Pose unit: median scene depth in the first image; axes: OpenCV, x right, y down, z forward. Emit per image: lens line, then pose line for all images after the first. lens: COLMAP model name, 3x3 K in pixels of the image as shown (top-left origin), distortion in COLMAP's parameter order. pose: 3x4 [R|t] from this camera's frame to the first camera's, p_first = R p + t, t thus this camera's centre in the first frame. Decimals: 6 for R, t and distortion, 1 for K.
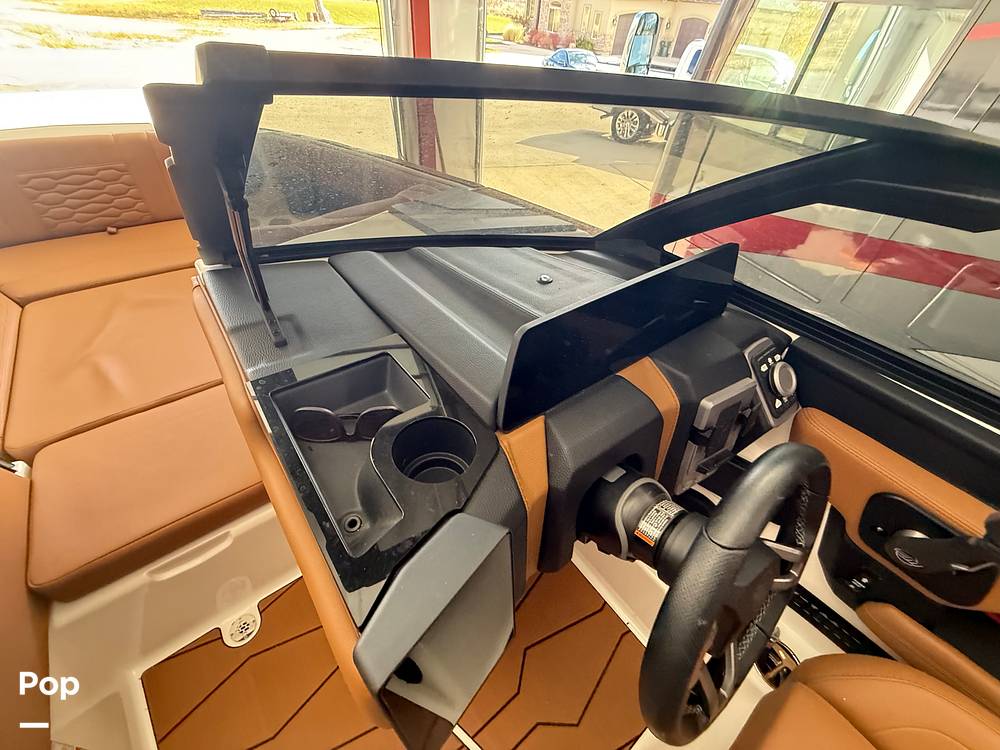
lens RADIAL K [[398.8, 0, 497.9], [0, 398.8, 375.5], [0, 0, 1]] dist [0.000096, -0.000193]
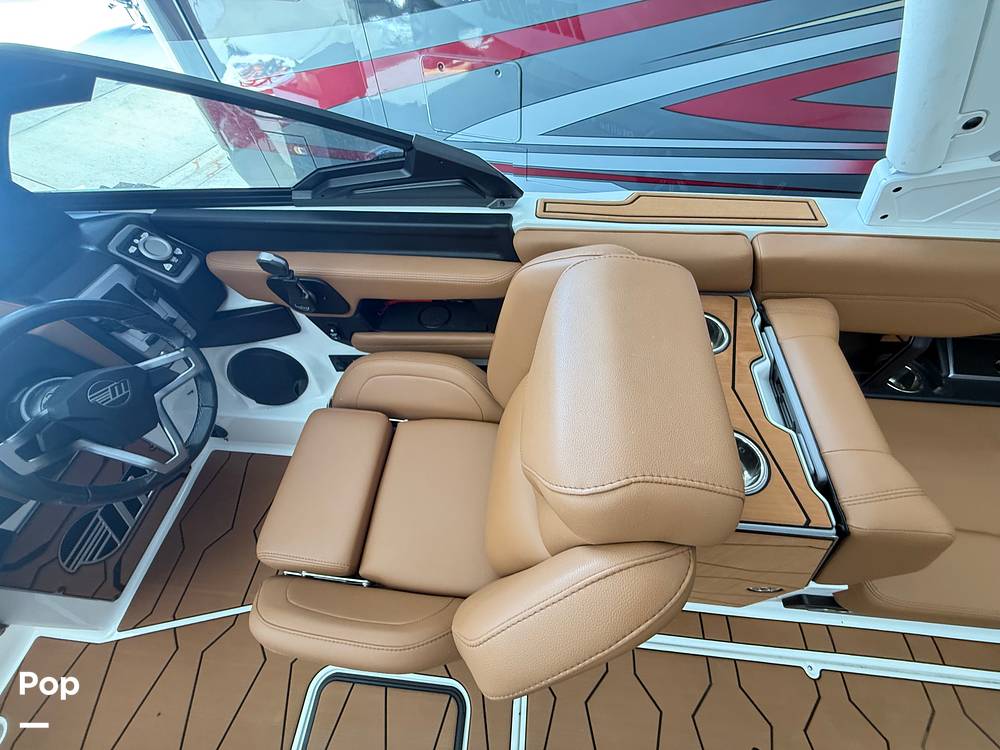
lens RADIAL K [[398.8, 0, 497.9], [0, 398.8, 375.5], [0, 0, 1]] dist [0.000096, -0.000193]
pose [[0.679424, -0.654746, 0.331198, 0.721731], [0.561952, 0.754560, 0.338894, 0.475835], [-0.471798, -0.044135, 0.880602, -0.647190]]
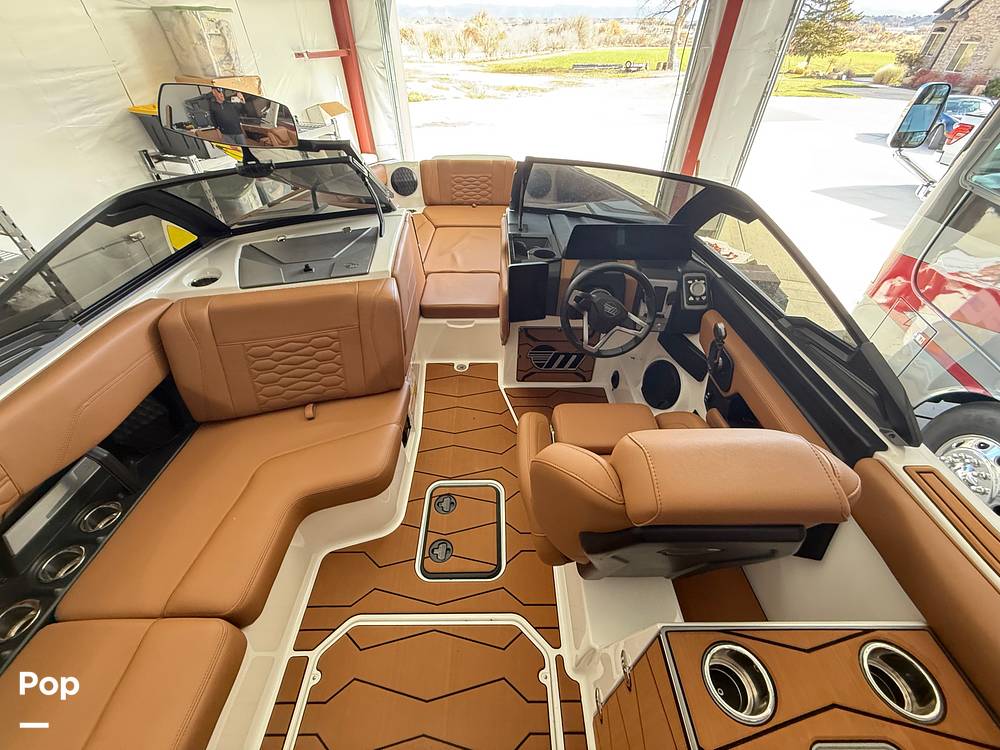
lens RADIAL K [[398.8, 0, 497.9], [0, 398.8, 375.5], [0, 0, 1]] dist [0.000096, -0.000193]
pose [[0.794137, 0.342984, -0.501706, 1.045442], [-0.376545, 0.925667, 0.036795, 0.753929], [0.477033, 0.159695, 0.864255, -1.321290]]
